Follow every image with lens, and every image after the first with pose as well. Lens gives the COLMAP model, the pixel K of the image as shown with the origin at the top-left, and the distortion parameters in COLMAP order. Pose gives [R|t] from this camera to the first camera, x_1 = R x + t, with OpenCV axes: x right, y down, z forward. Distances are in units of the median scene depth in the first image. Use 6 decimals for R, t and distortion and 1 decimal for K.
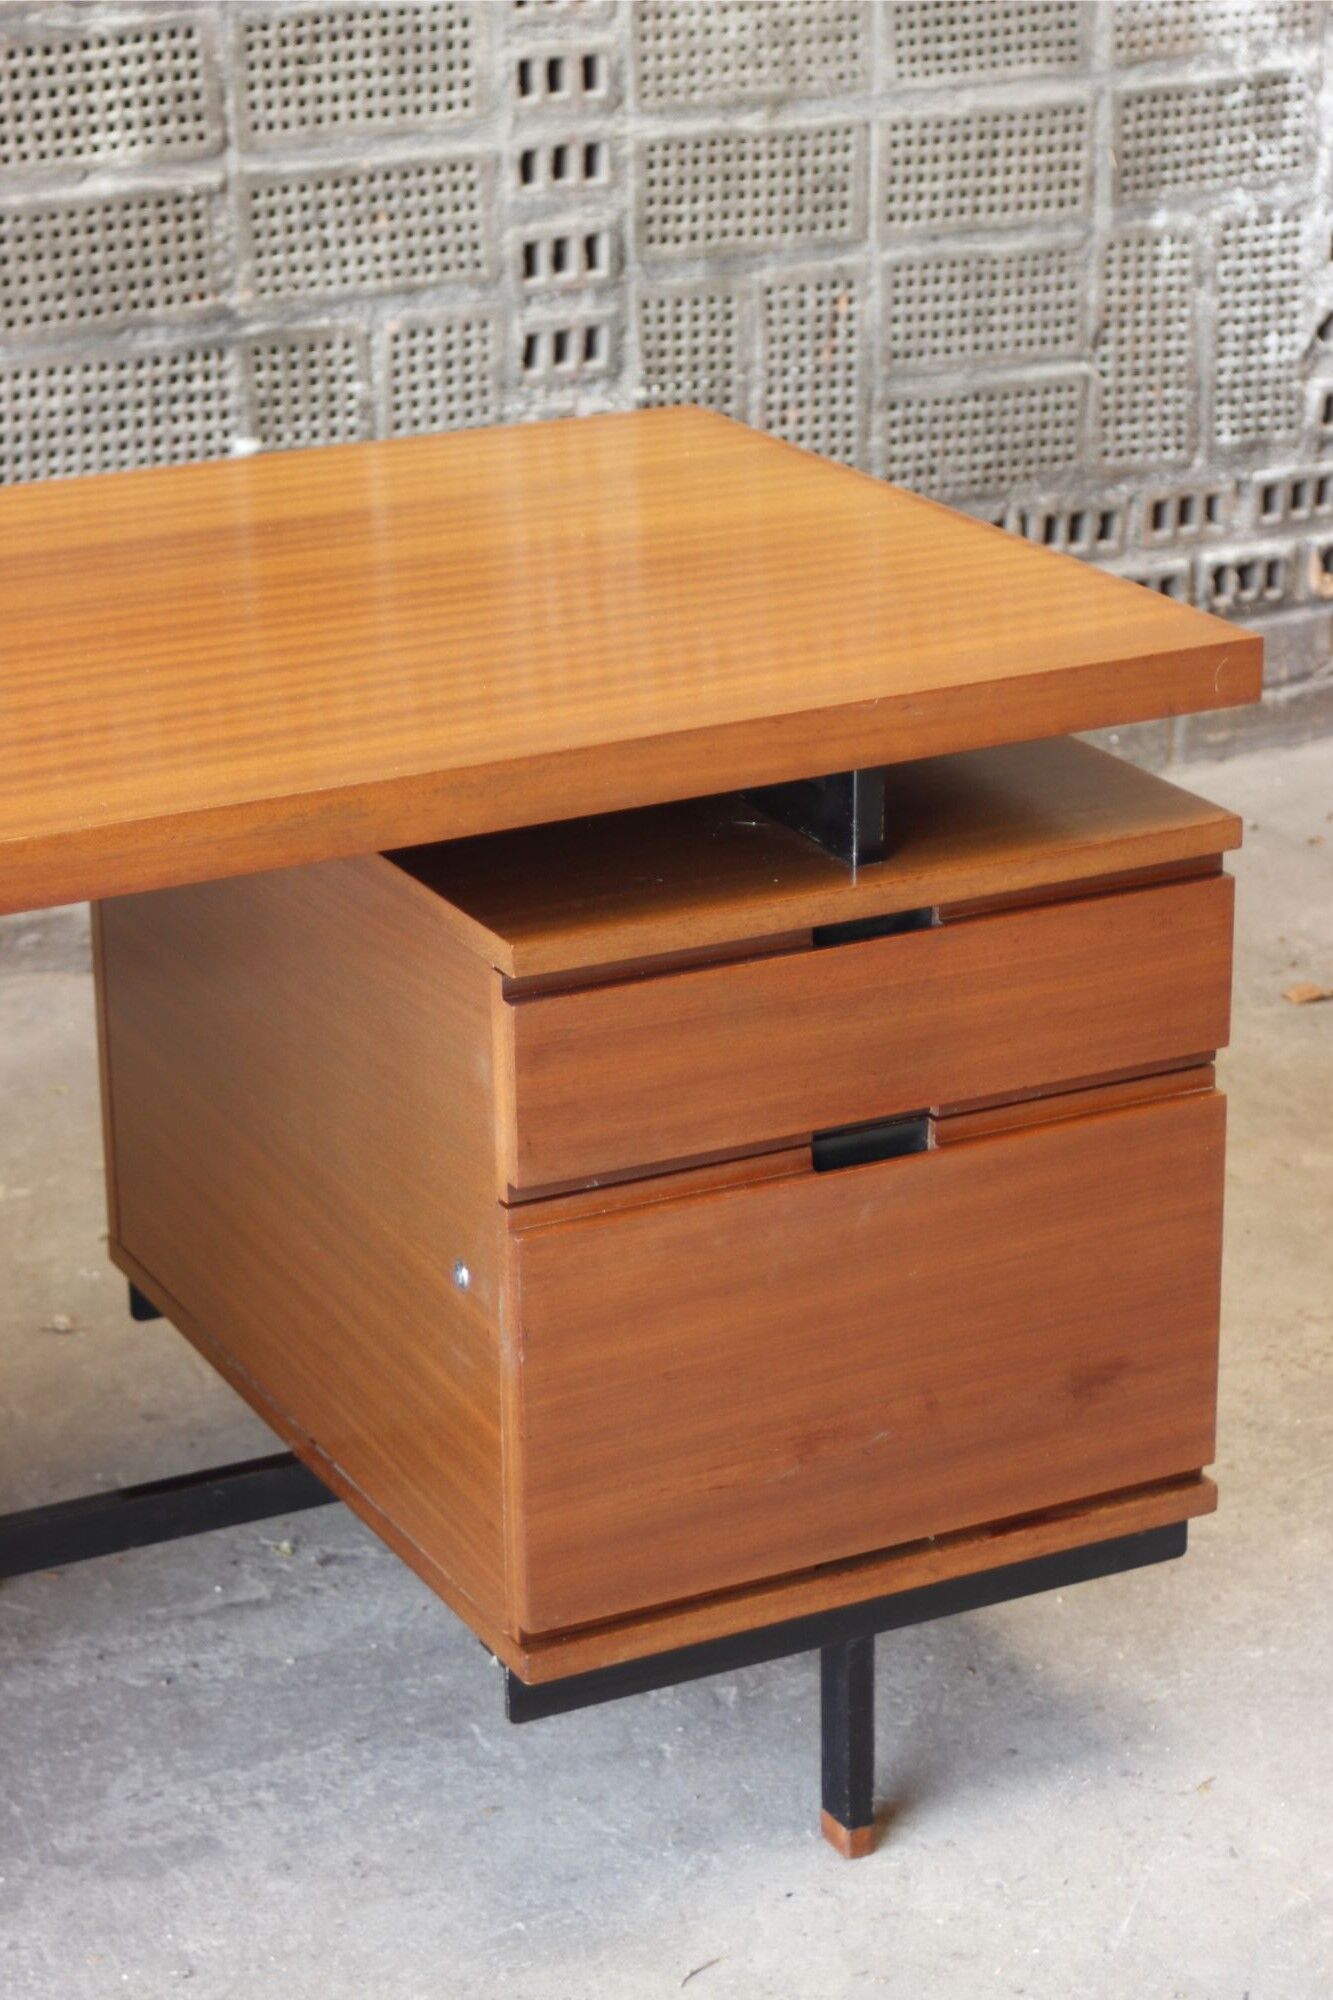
lens RADIAL K [[4366.8, 0, 660.0], [0, 4366.8, 976.6], [0, 0, 1]] dist [-0.012262, 0.049330]
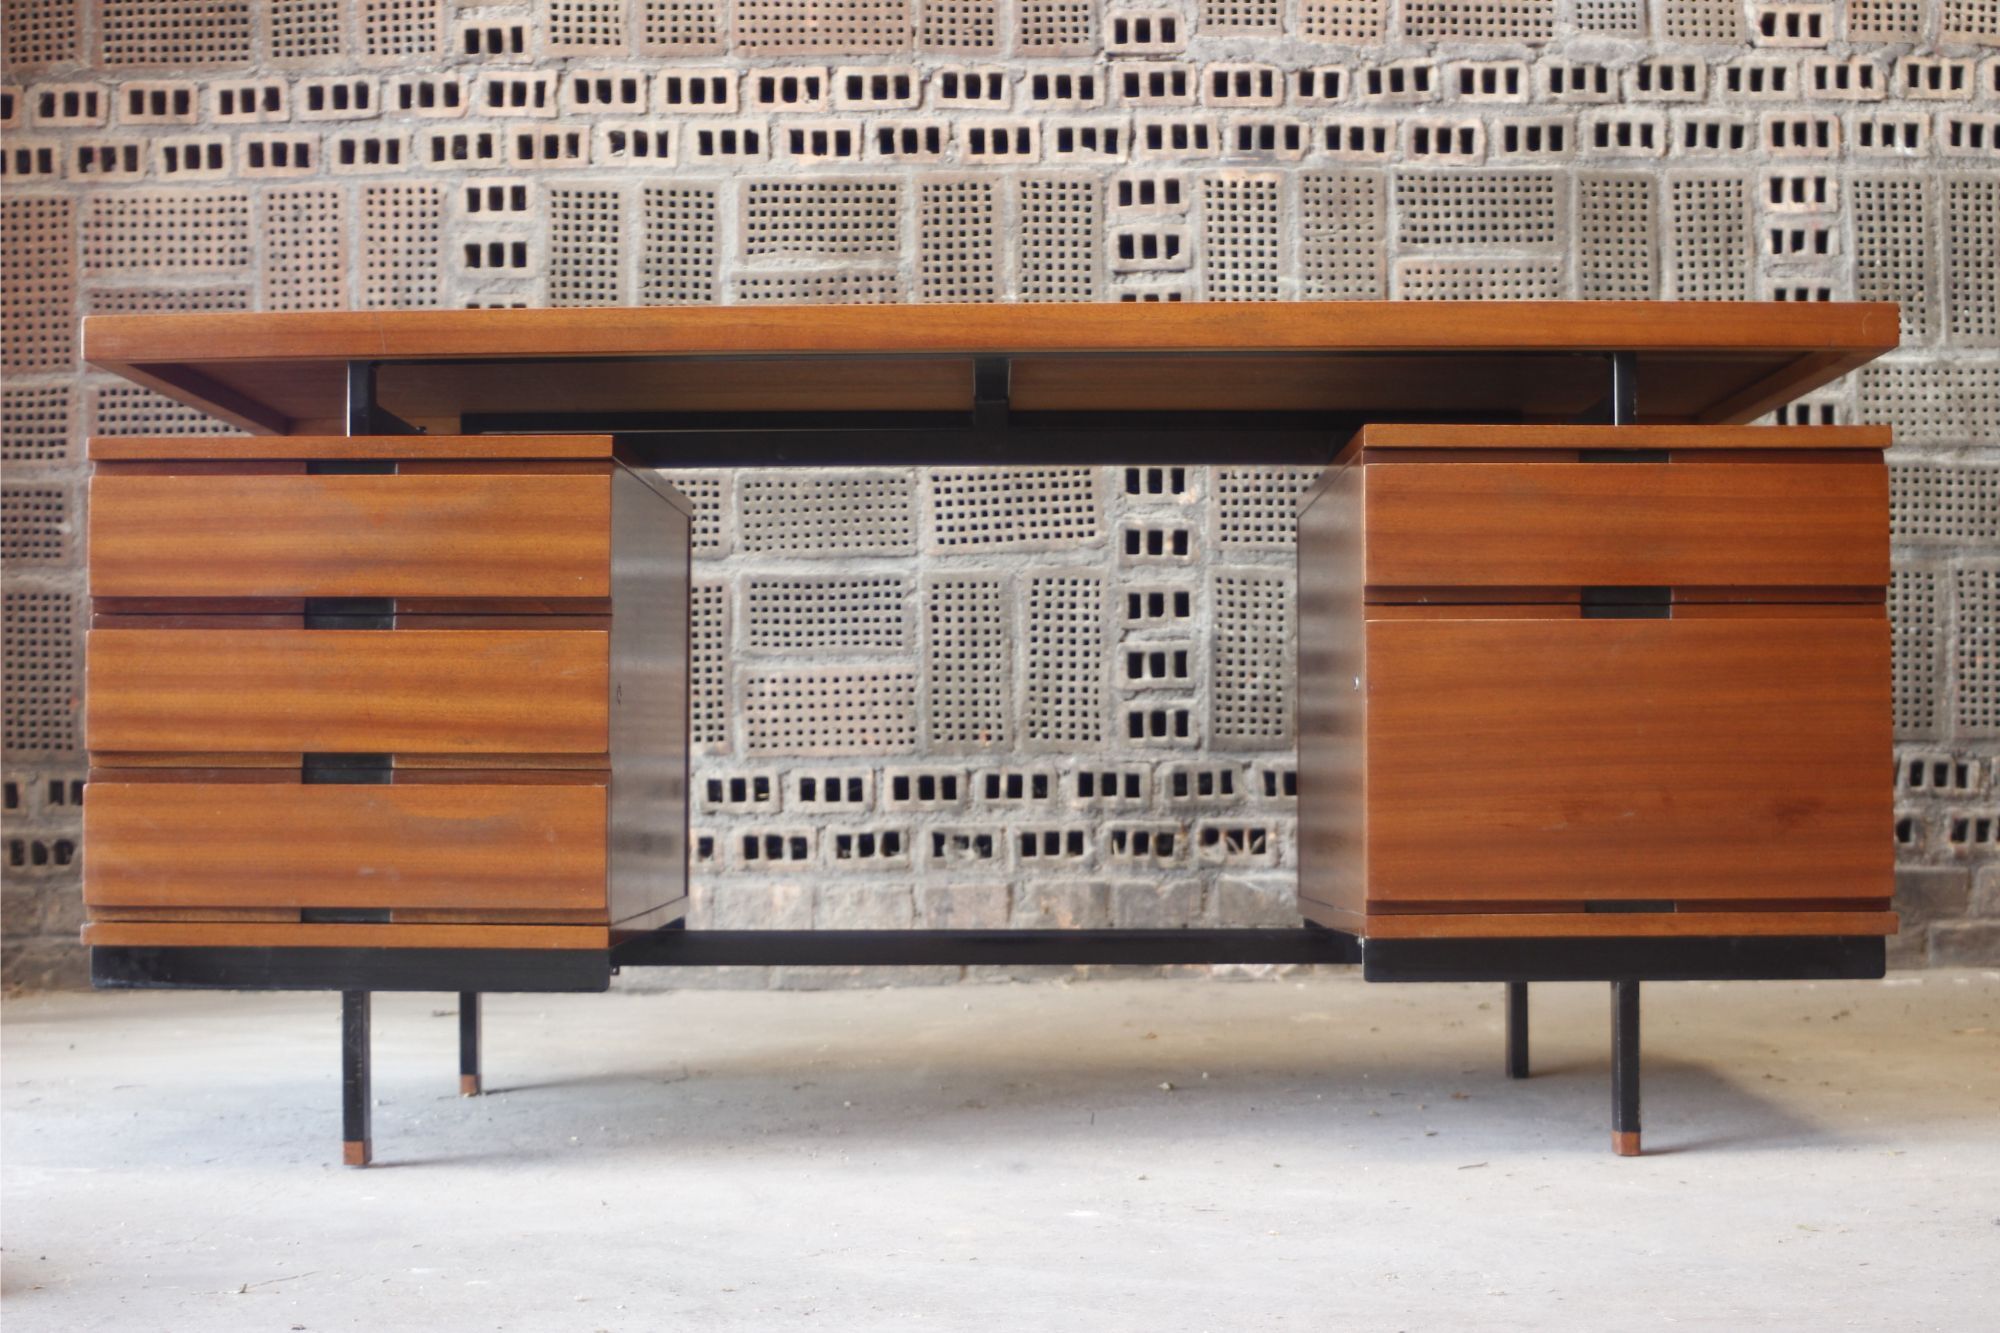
lens RADIAL K [[3150.5, 0, 995.7], [0, 3150.5, 674.3], [0, 0, 1]] dist [-0.177012, 0.127649]
pose [[0.889169, -0.009217, -0.457487, 0.224483], [-0.162611, 0.928170, -0.334750, 0.292792], [0.427711, 0.372042, 0.823801, 0.005732]]
